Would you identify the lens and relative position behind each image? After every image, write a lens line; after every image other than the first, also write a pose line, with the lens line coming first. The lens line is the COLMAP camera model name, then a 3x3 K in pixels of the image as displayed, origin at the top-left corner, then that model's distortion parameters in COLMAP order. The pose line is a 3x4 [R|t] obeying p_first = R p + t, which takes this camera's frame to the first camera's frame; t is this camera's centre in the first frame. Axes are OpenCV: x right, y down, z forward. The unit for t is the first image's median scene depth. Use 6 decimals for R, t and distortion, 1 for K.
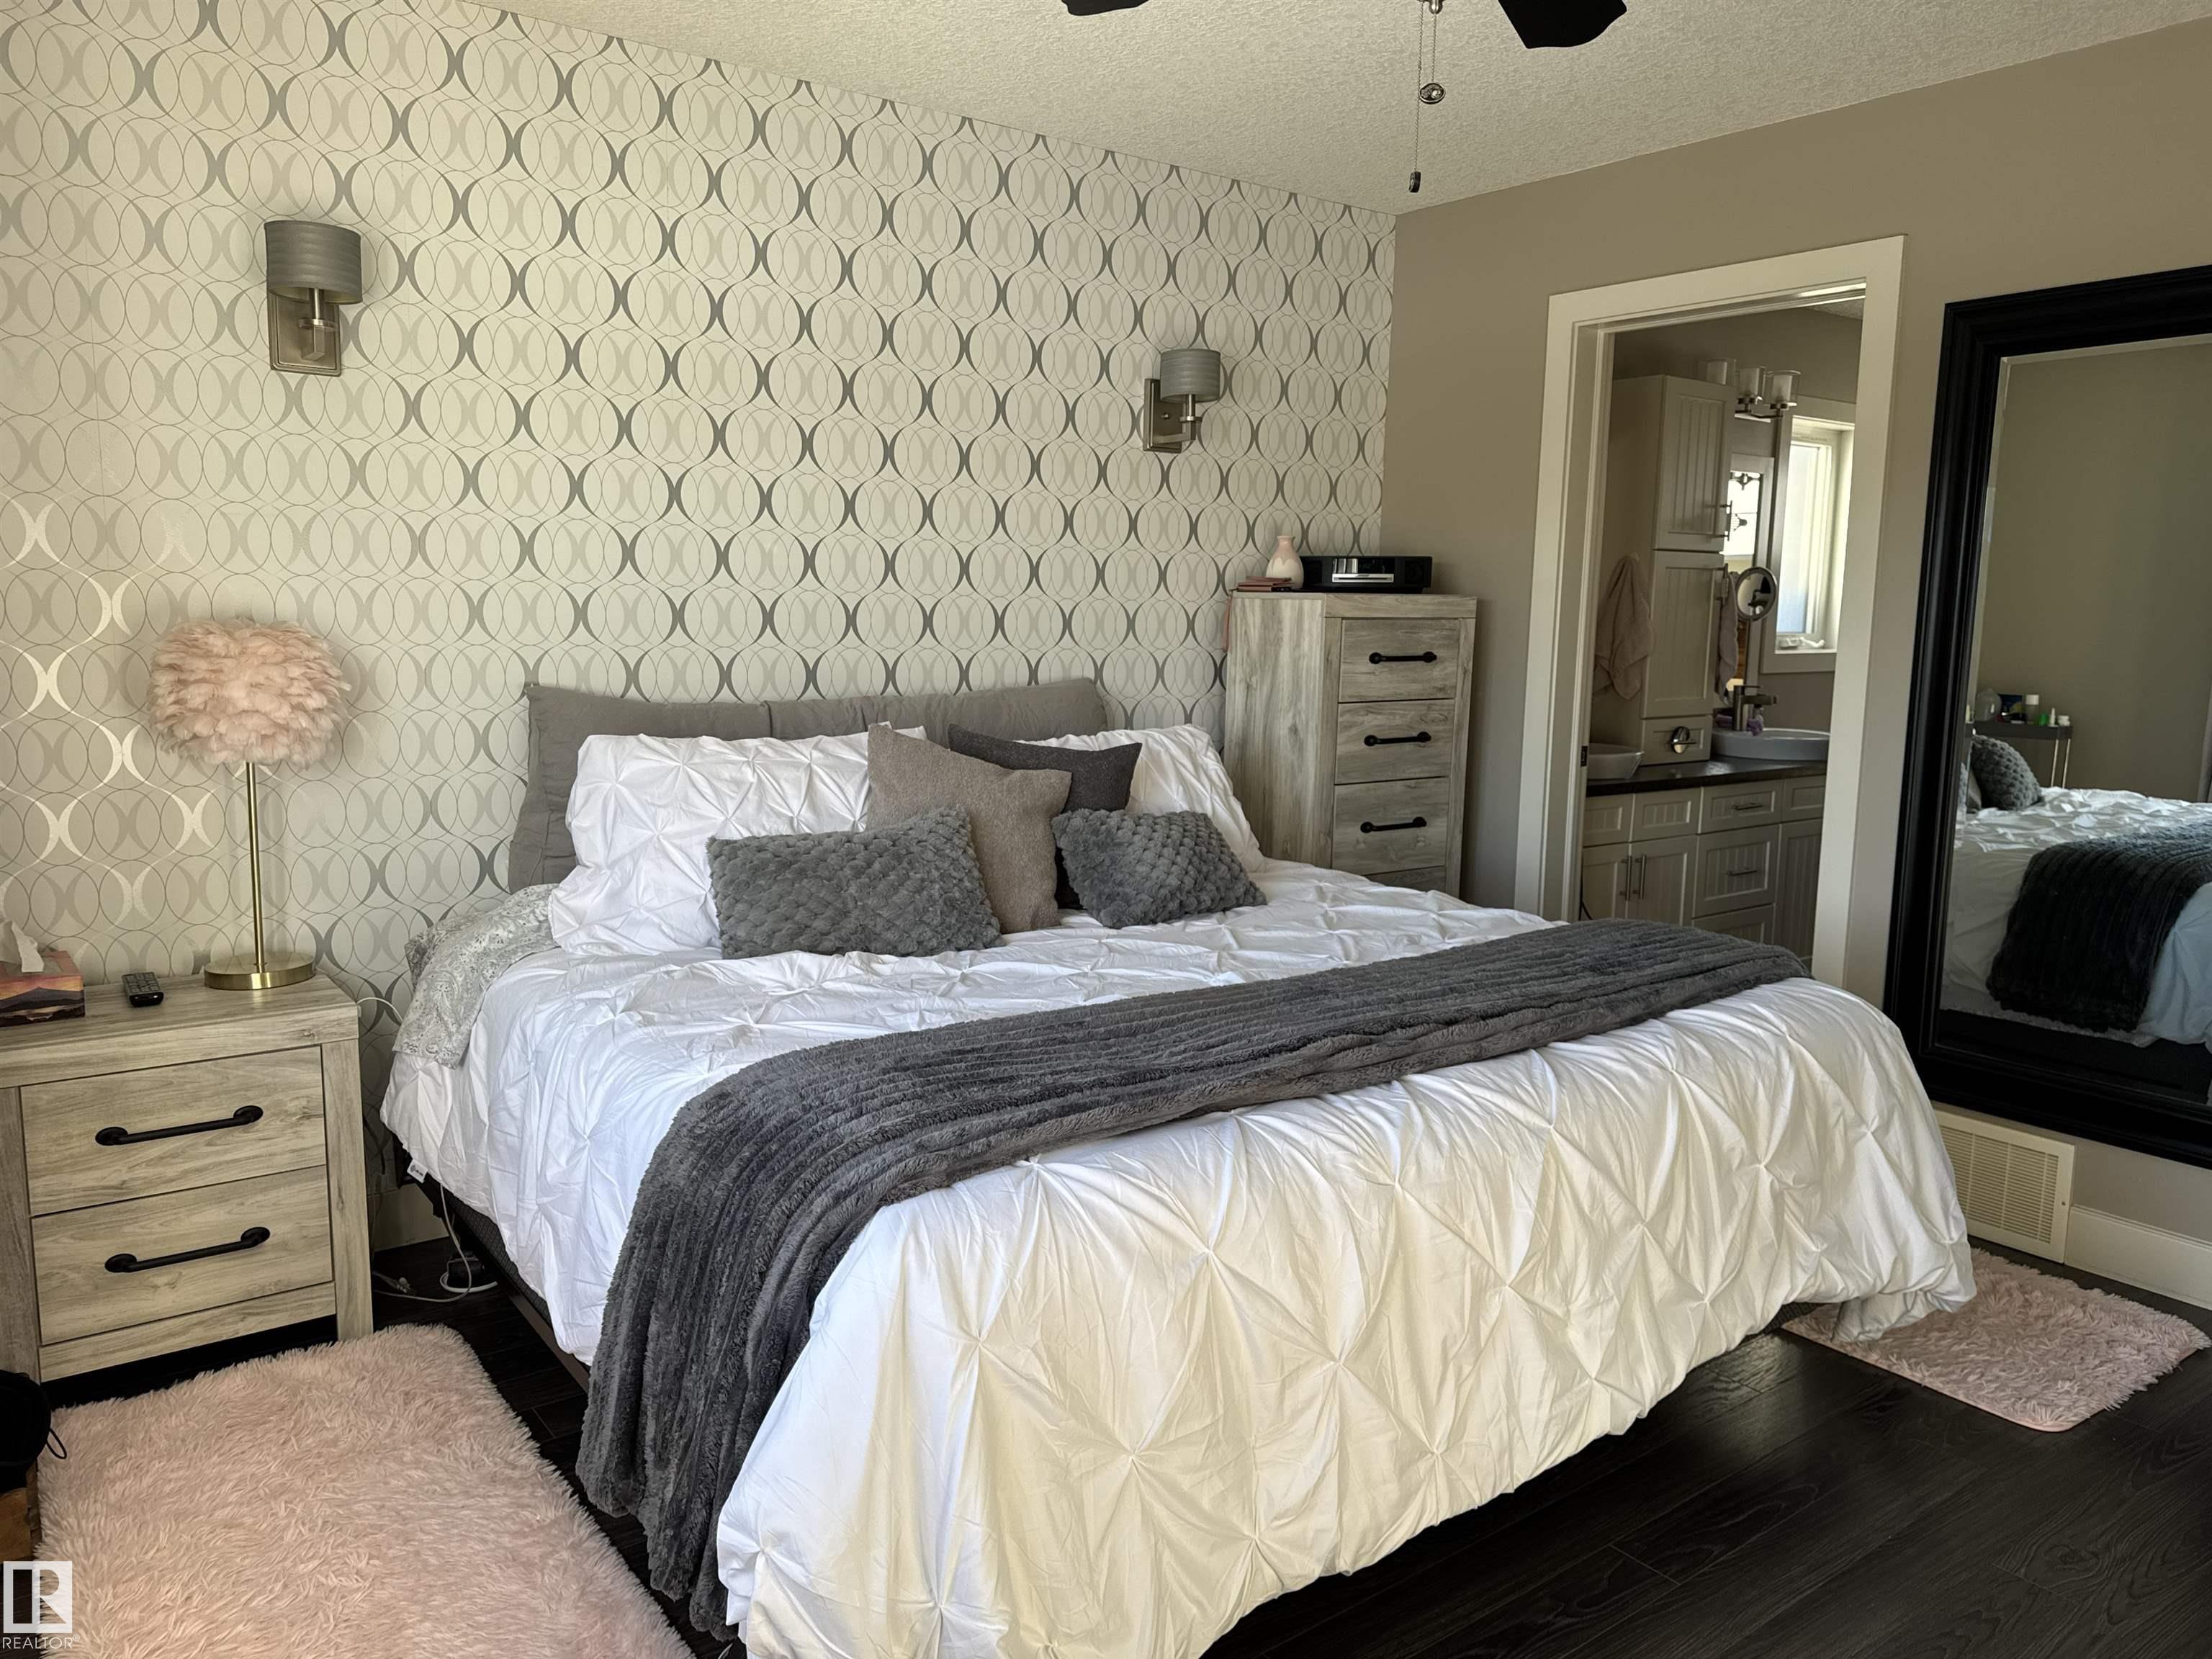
lens RADIAL K [[1602.0, 0, 1106.0], [0, 1602.0, 829.5], [0, 0, 1]] dist [0.134133, -0.196513]
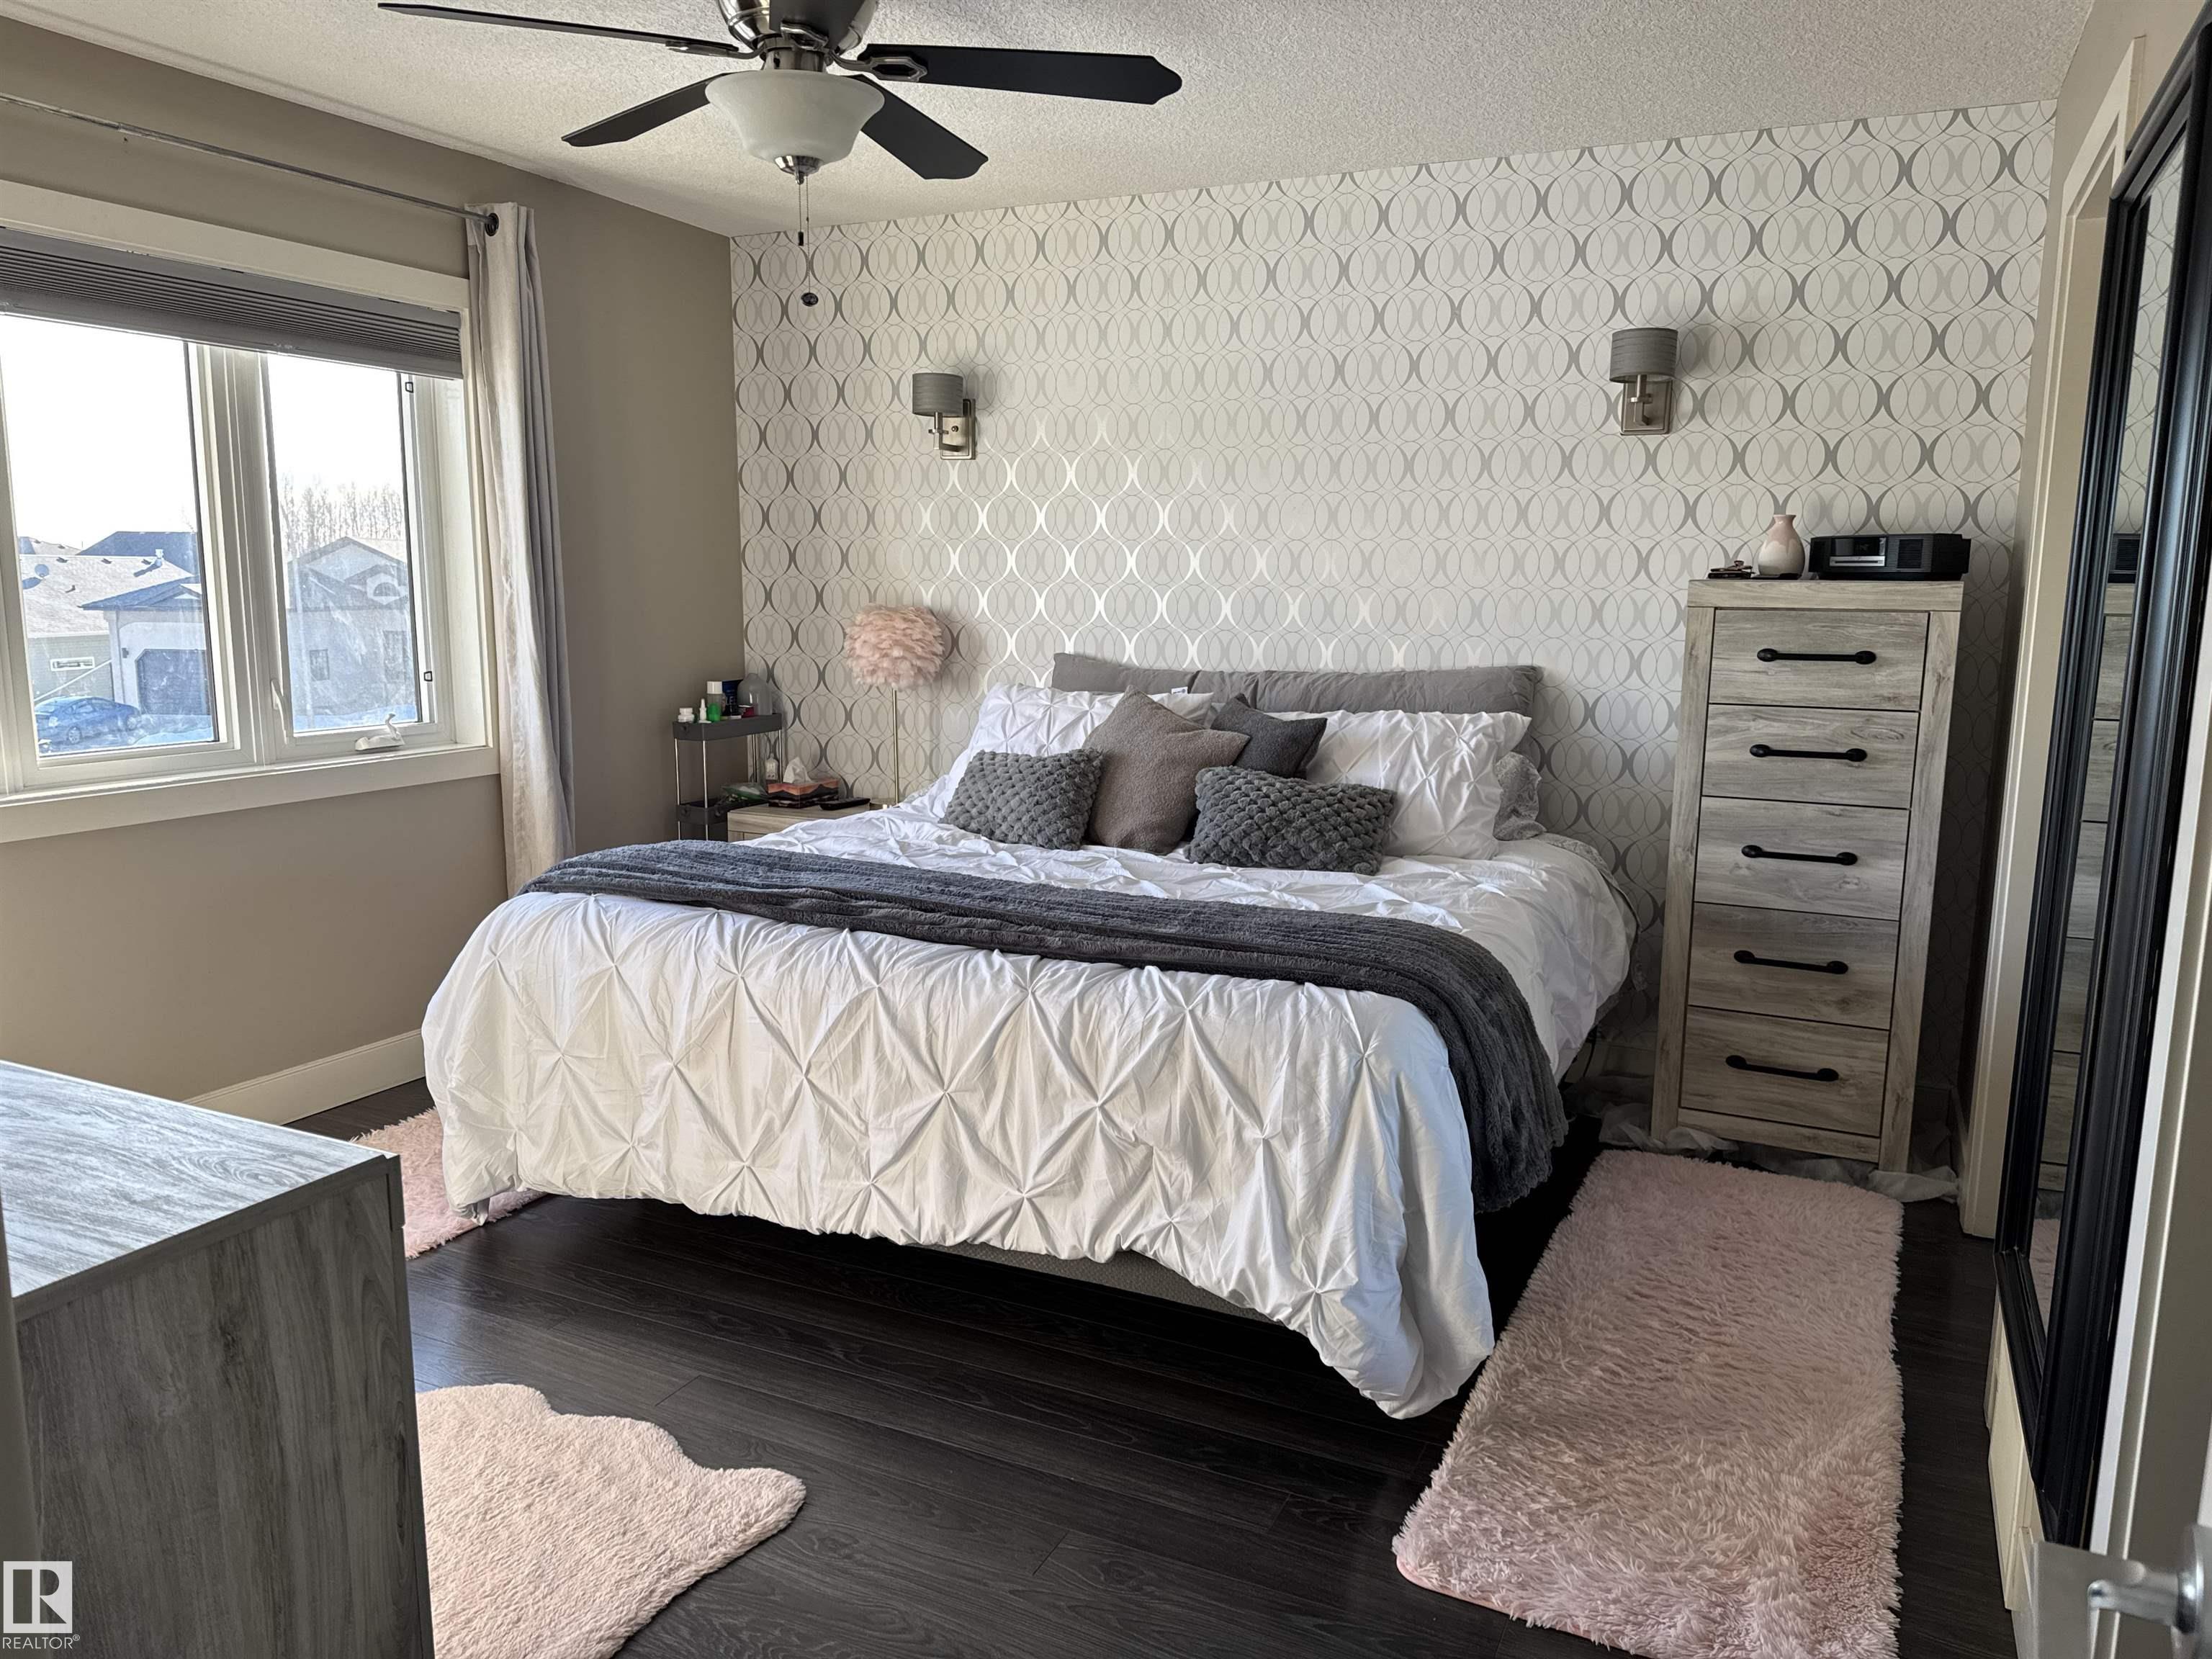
lens RADIAL K [[1602.0, 0, 1106.0], [0, 1602.0, 829.5], [0, 0, 1]] dist [0.134133, -0.196513]
pose [[0.443768, 0.128330, -0.886906, 0.786036], [-0.128781, 0.988553, 0.078601, -0.036909], [0.886840, 0.079336, 0.455214, 0.293074]]
